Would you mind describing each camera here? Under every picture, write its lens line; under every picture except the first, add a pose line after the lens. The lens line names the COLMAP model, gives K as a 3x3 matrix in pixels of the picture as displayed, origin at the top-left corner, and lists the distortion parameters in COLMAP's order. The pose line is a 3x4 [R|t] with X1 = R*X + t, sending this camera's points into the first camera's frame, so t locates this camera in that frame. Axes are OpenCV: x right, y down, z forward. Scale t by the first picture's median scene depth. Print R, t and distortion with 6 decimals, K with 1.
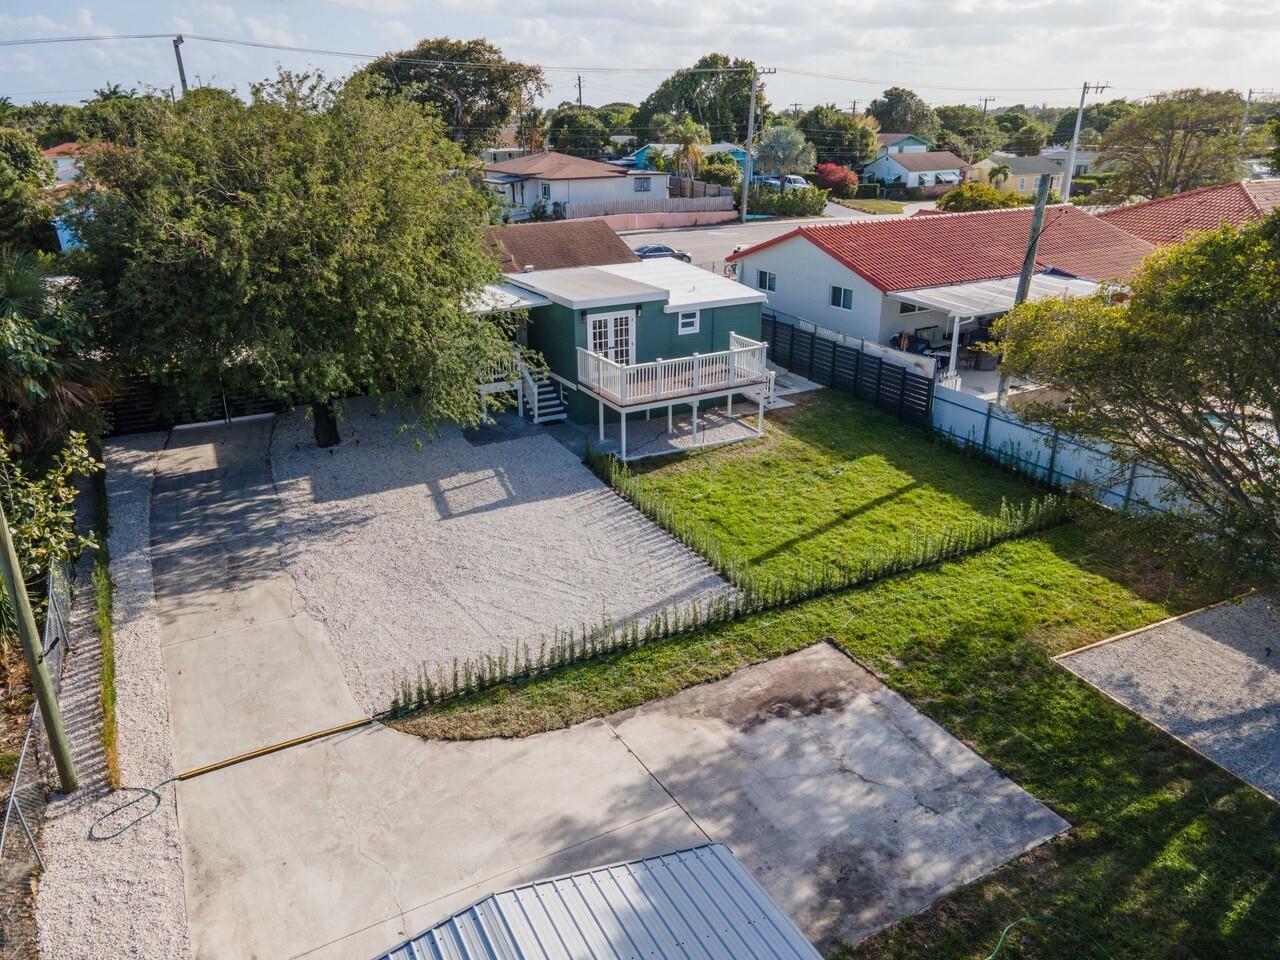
lens RADIAL K [[909.8, 0, 624.0], [0, 909.8, 480.5], [0, 0, 1]] dist [0.031112, -0.000776]
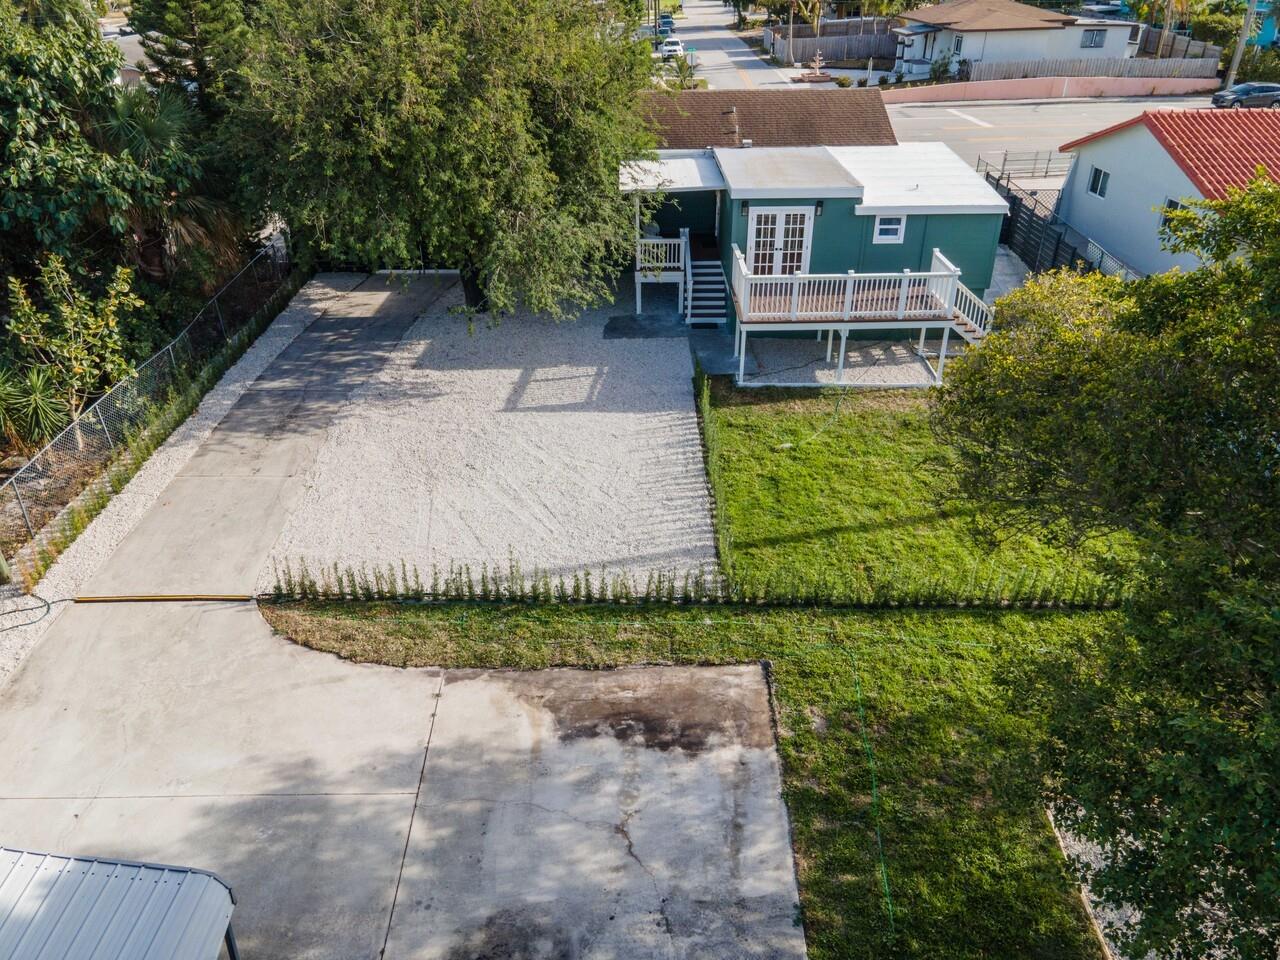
lens RADIAL K [[909.8, 0, 624.0], [0, 909.8, 480.5], [0, 0, 1]] dist [0.031112, -0.000776]
pose [[0.879130, 0.237415, -0.413237, 0.303615], [-0.176073, 0.967539, 0.181292, -0.076990], [0.442865, -0.086619, 0.892394, 0.186011]]
